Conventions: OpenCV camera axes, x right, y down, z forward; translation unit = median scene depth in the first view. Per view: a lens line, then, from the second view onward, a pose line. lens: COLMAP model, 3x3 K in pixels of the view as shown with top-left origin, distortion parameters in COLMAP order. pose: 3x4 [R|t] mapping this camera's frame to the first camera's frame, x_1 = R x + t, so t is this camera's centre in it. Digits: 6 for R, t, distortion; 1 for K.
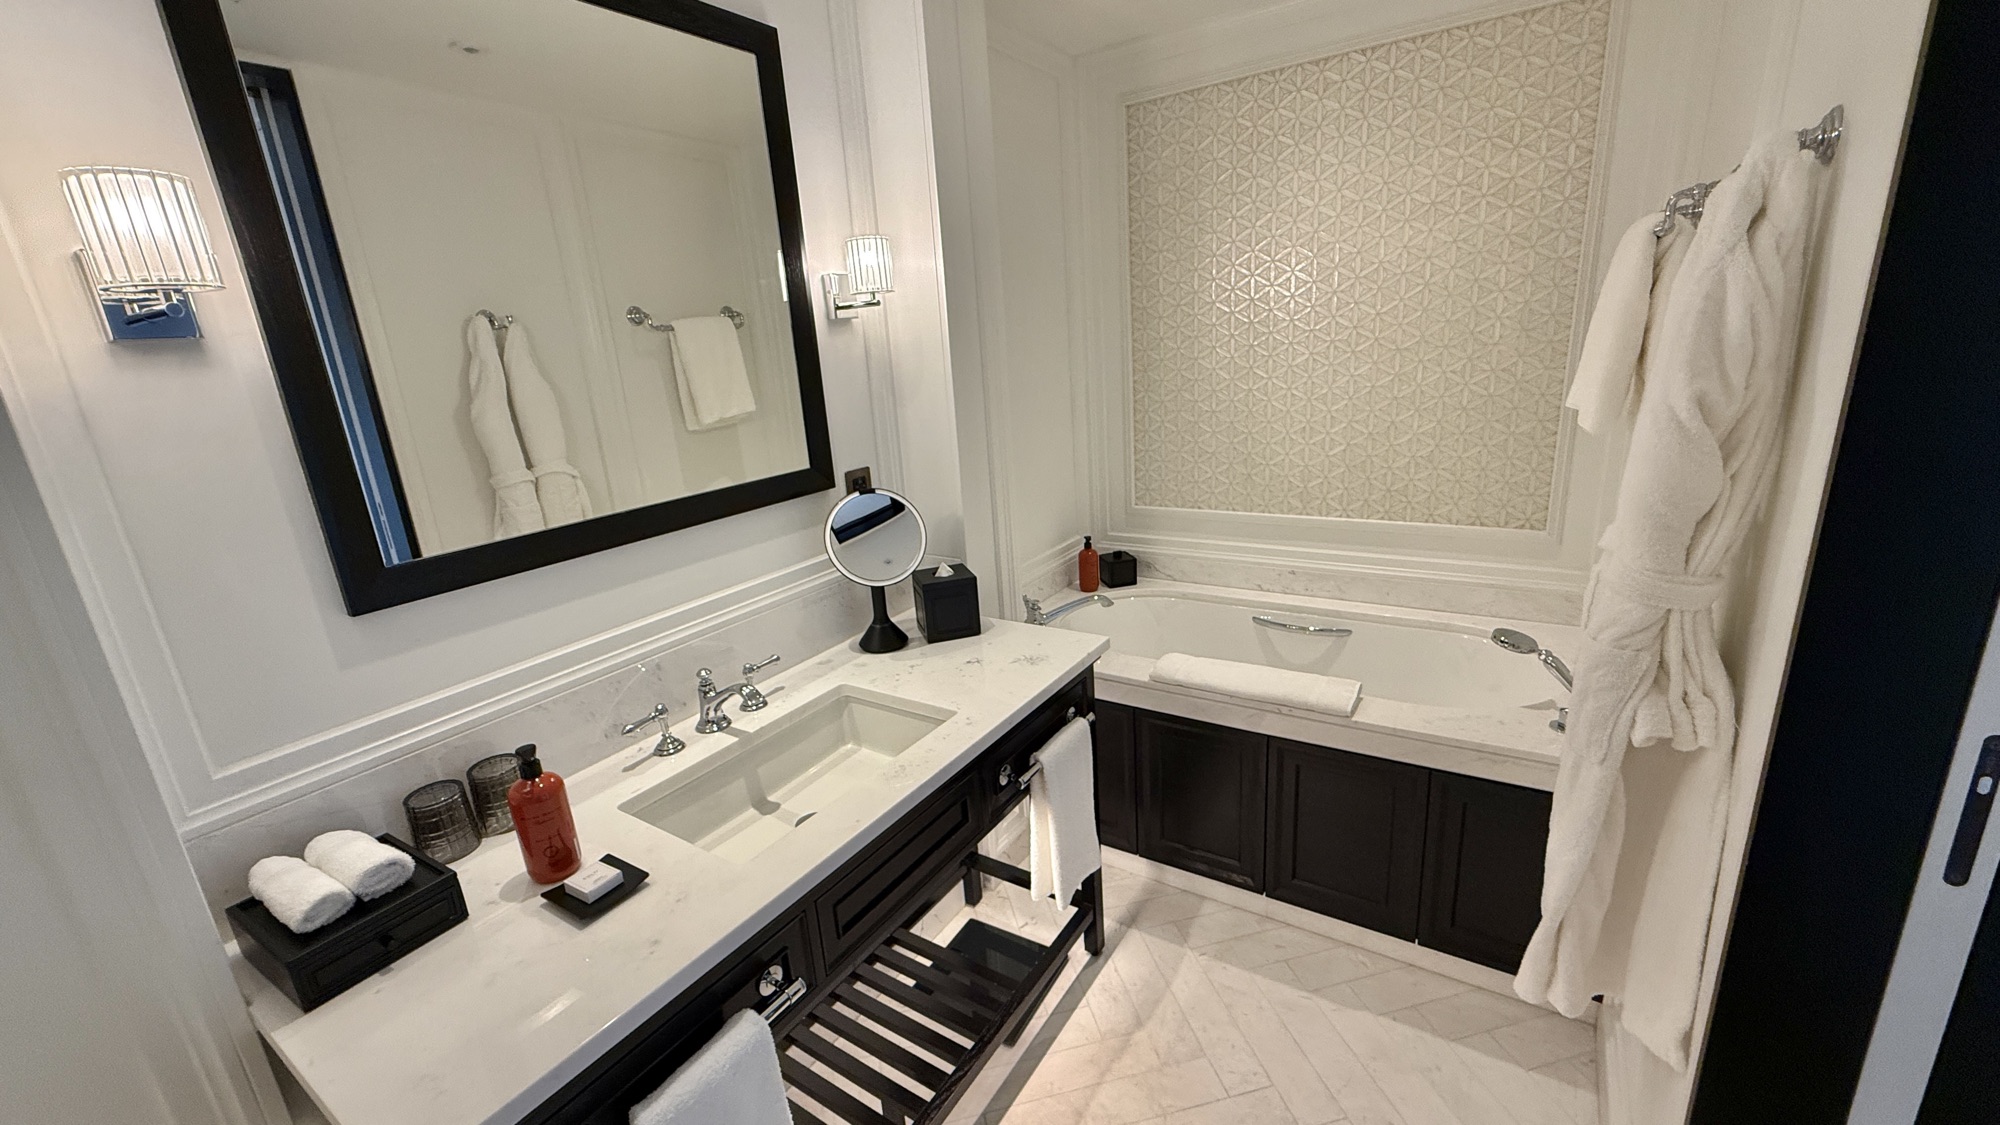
lens RADIAL K [[798.6, 0, 998.5], [0, 798.6, 562.8], [0, 0, 1]] dist [-0.001392, 0.000608]
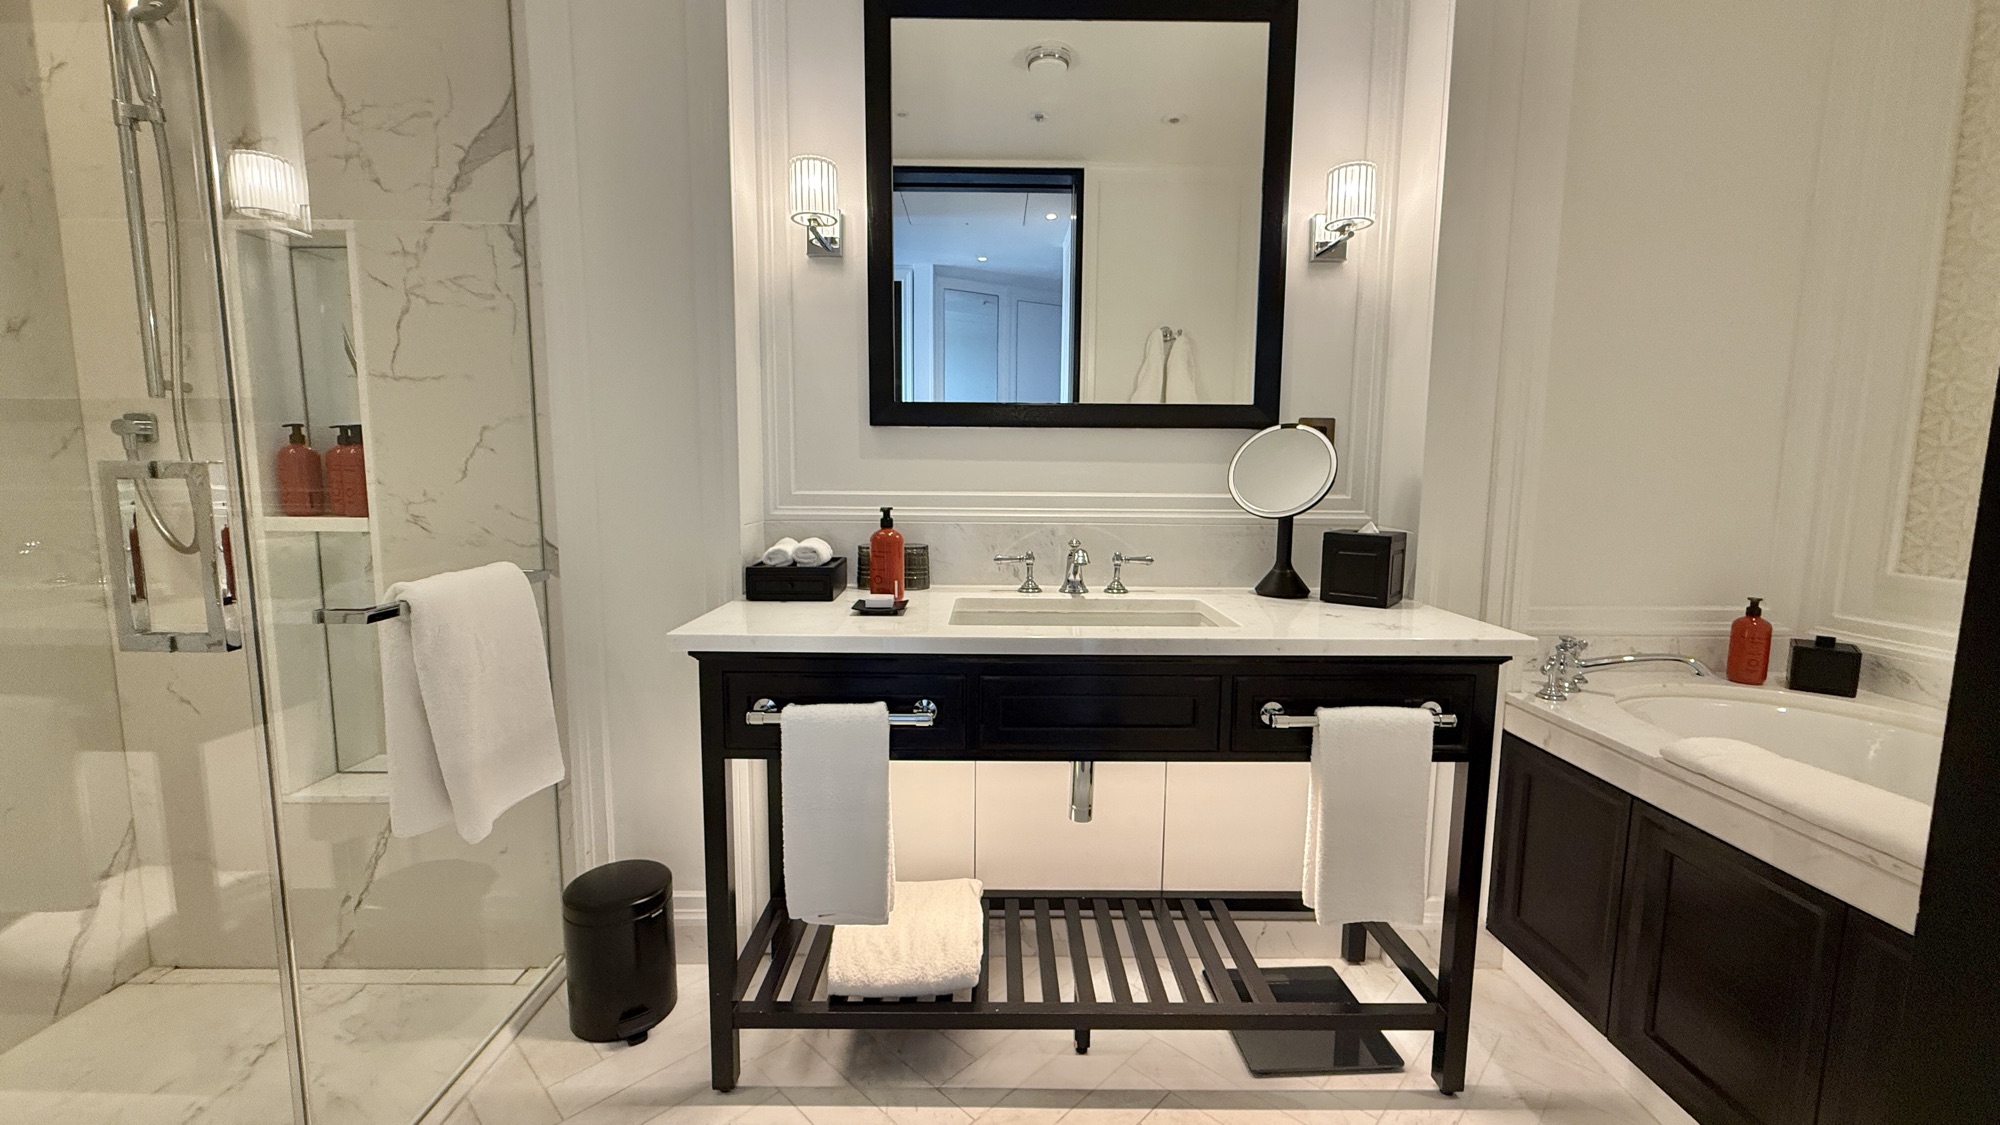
lens RADIAL K [[798.6, 0, 998.5], [0, 798.6, 564.9], [0, 0, 1]] dist [-0.001392, 0.000608]
pose [[0.554787, 0.167118, -0.815035, 0.423643], [-0.274458, 0.961543, 0.010338, 0.148710], [0.785419, 0.217958, 0.579319, 0.185125]]
